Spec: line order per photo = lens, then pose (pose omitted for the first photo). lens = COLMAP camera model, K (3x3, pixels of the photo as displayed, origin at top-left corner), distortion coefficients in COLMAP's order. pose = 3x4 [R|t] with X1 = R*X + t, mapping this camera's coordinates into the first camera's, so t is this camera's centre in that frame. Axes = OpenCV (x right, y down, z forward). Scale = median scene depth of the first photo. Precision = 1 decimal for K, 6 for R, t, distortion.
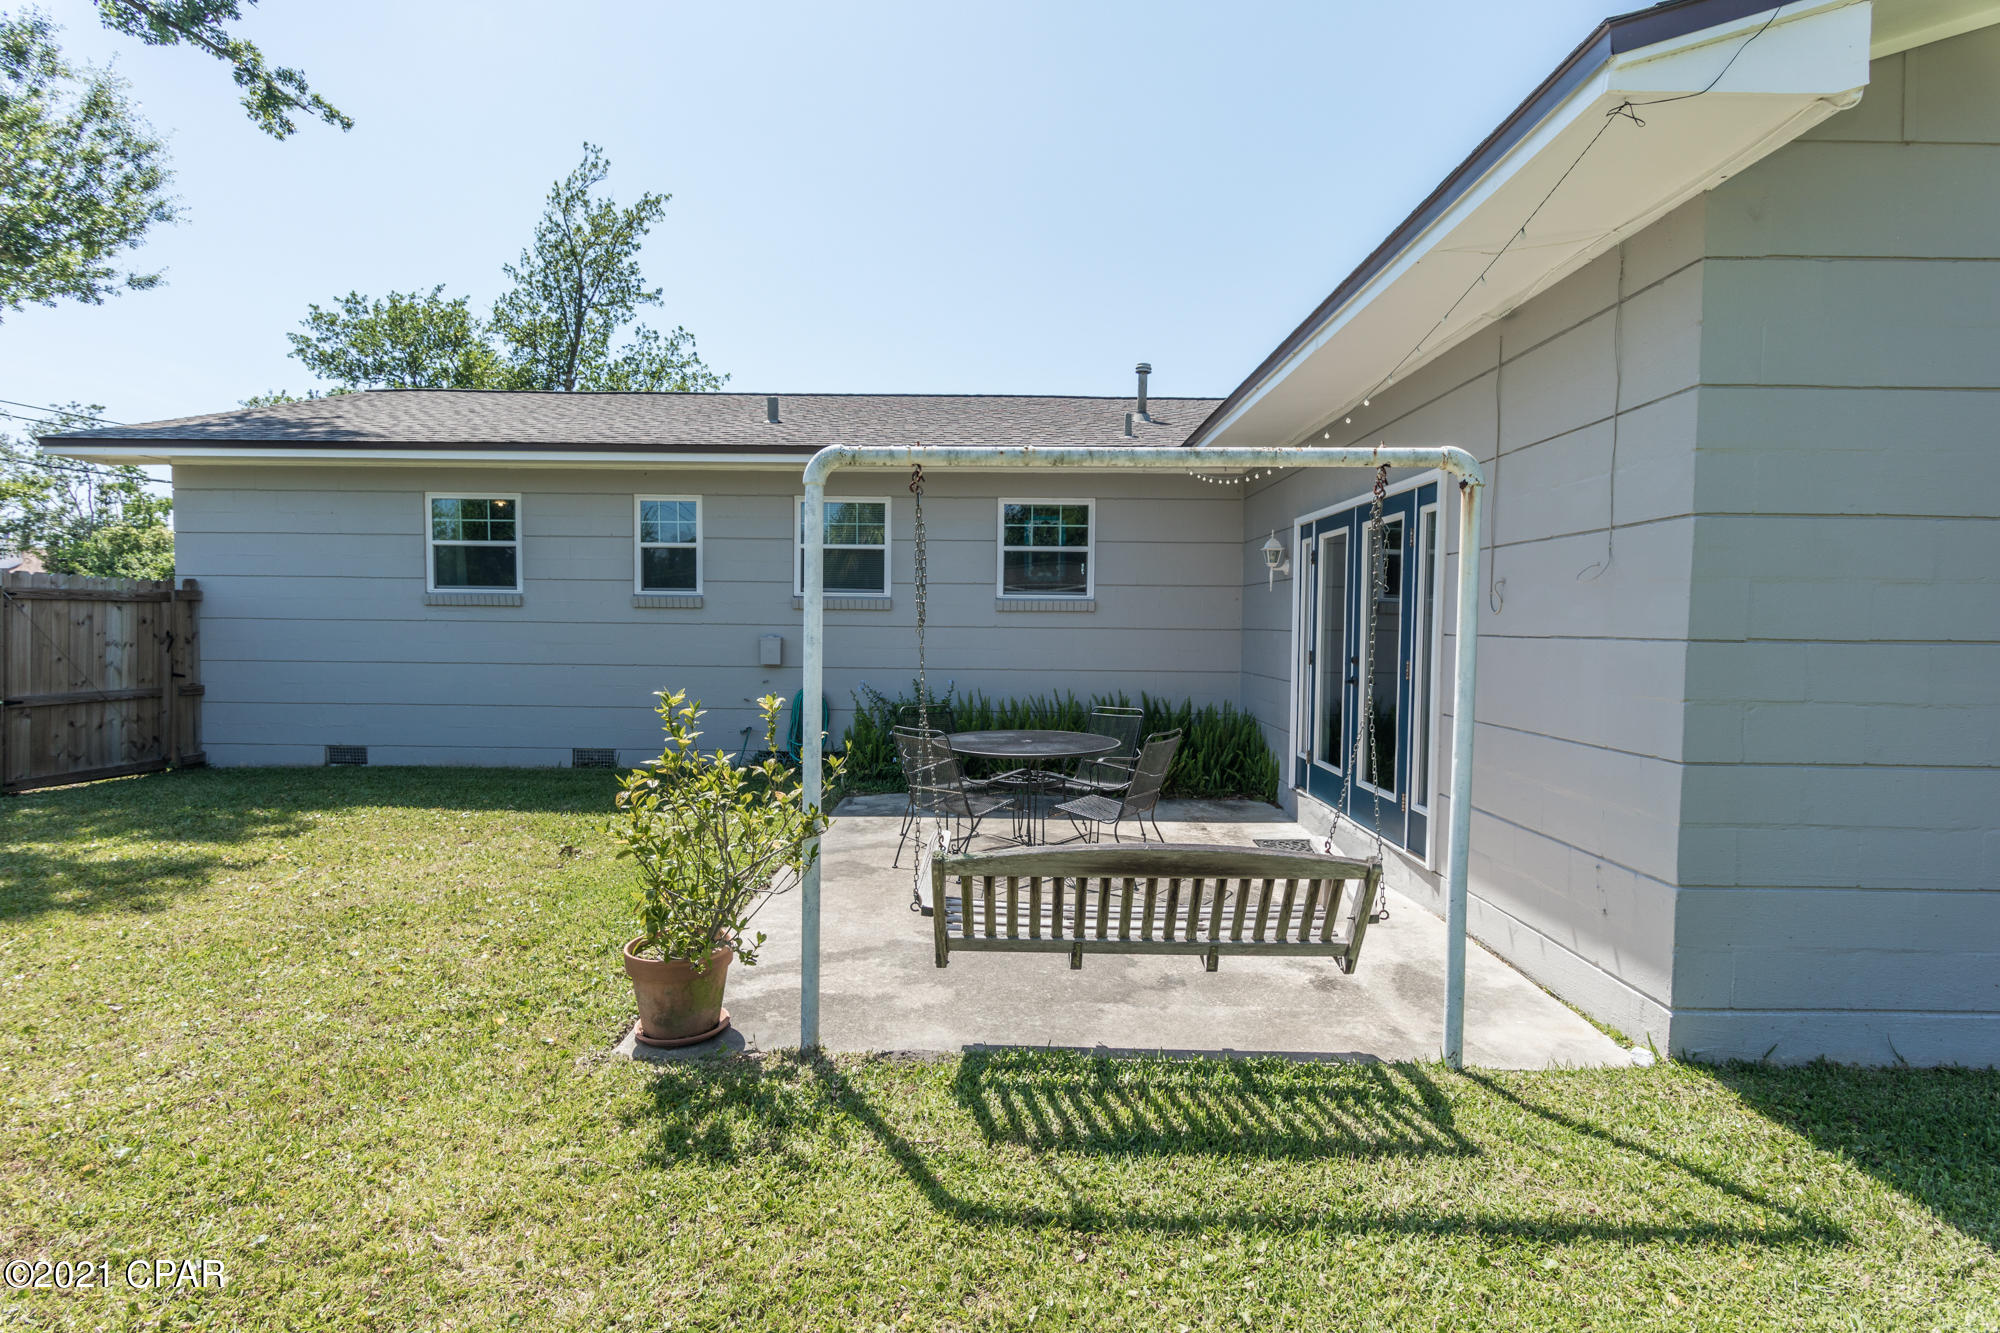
lens RADIAL K [[963.3, 0, 995.4], [0, 963.3, 667.8], [0, 0, 1]] dist [0.001064, 0.000760]
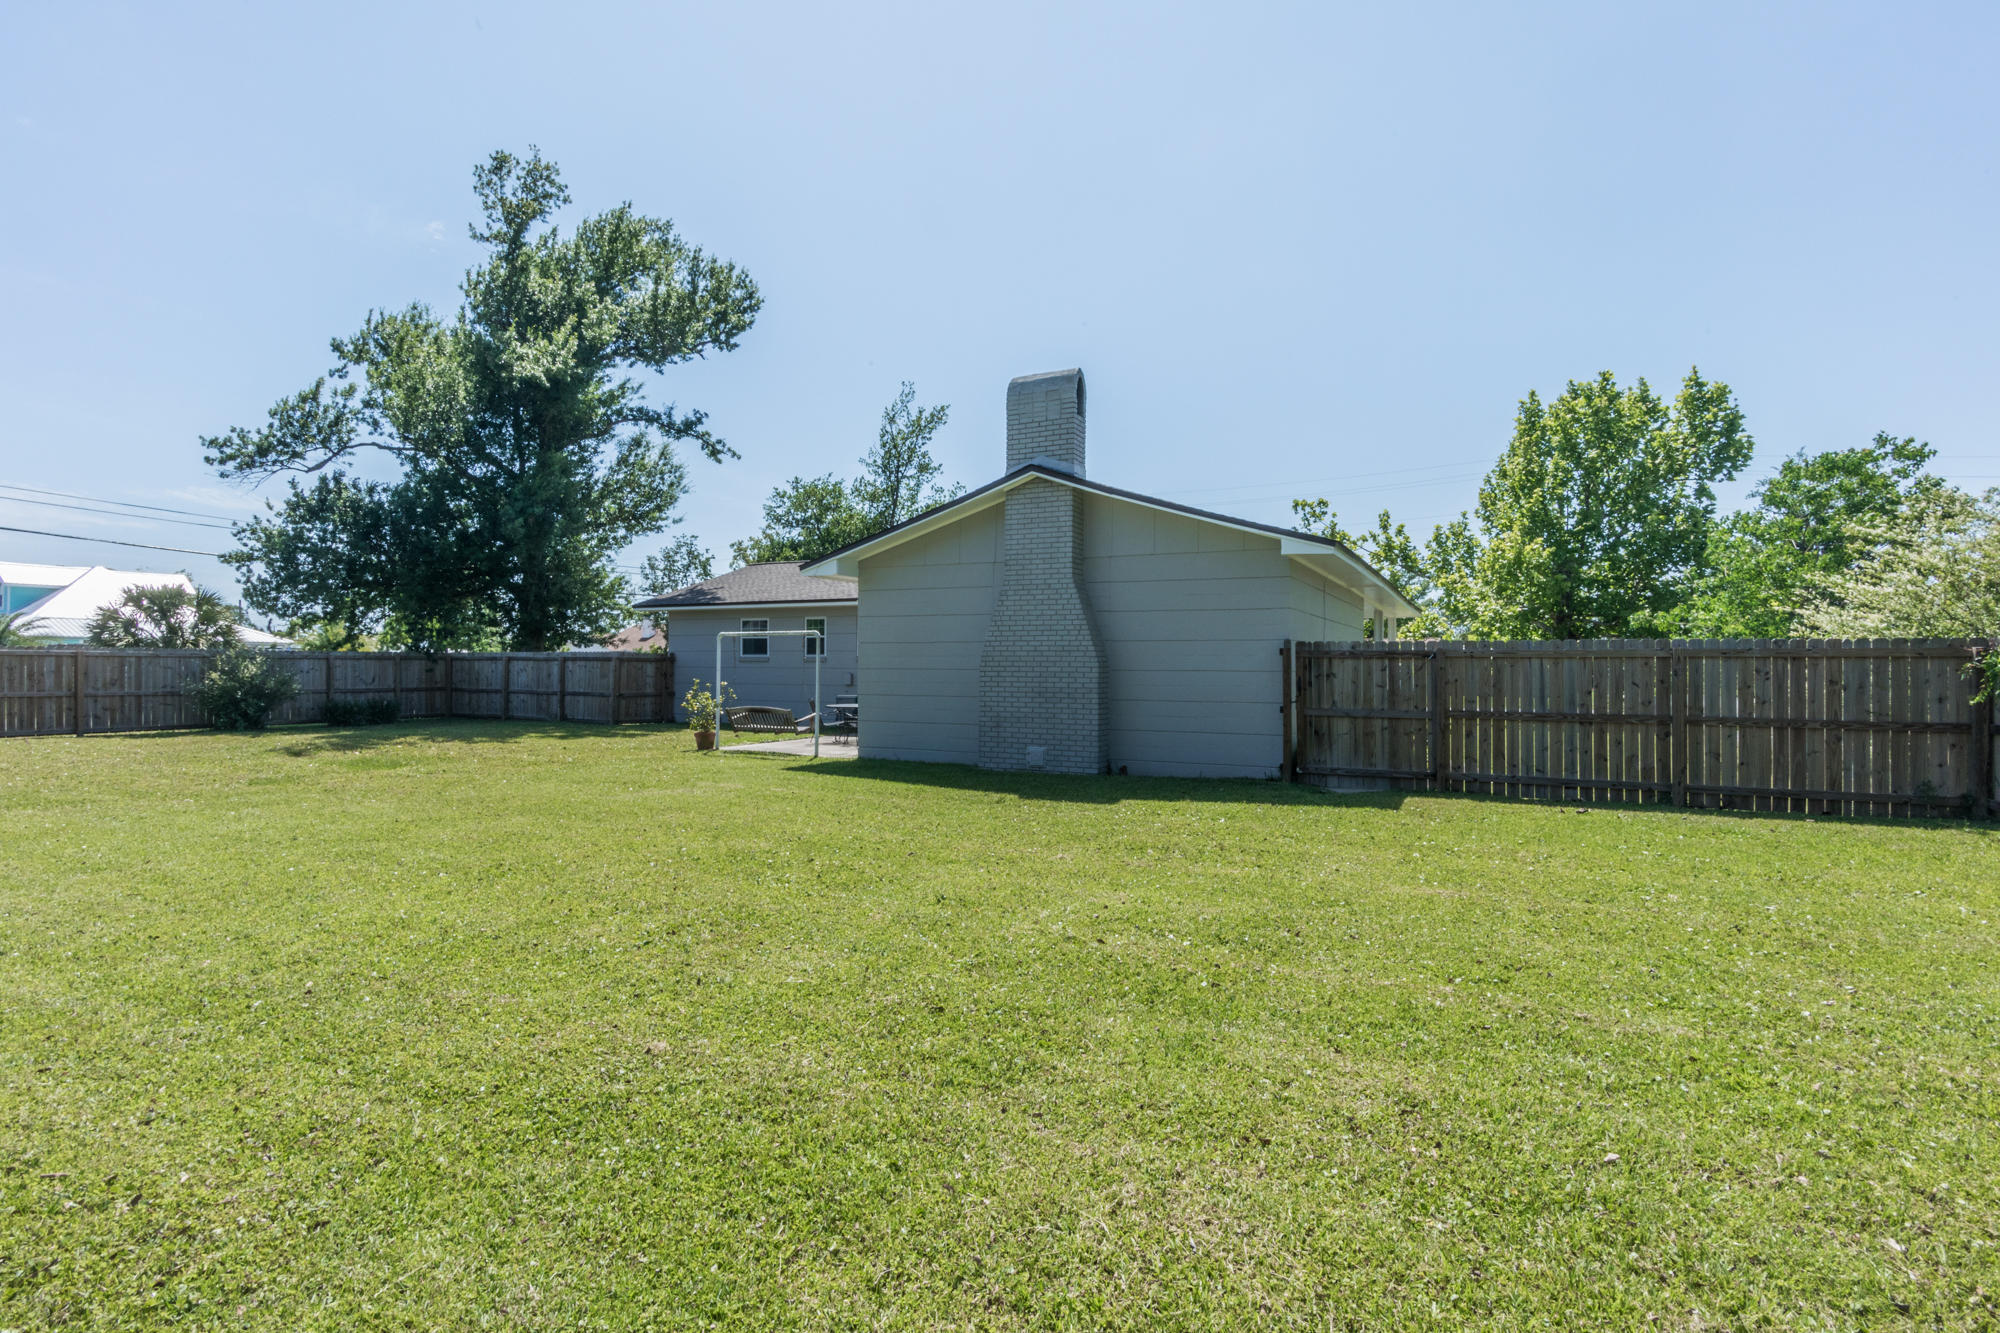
lens RADIAL K [[963.3, 0, 1002.0], [0, 963.3, 671.0], [0, 0, 1]] dist [0.001064, 0.000760]
pose [[0.898023, -0.001189, -0.439947, 0.841170], [-0.019322, 0.998925, -0.042139, 0.039725], [0.439524, 0.046342, 0.897035, -0.721103]]
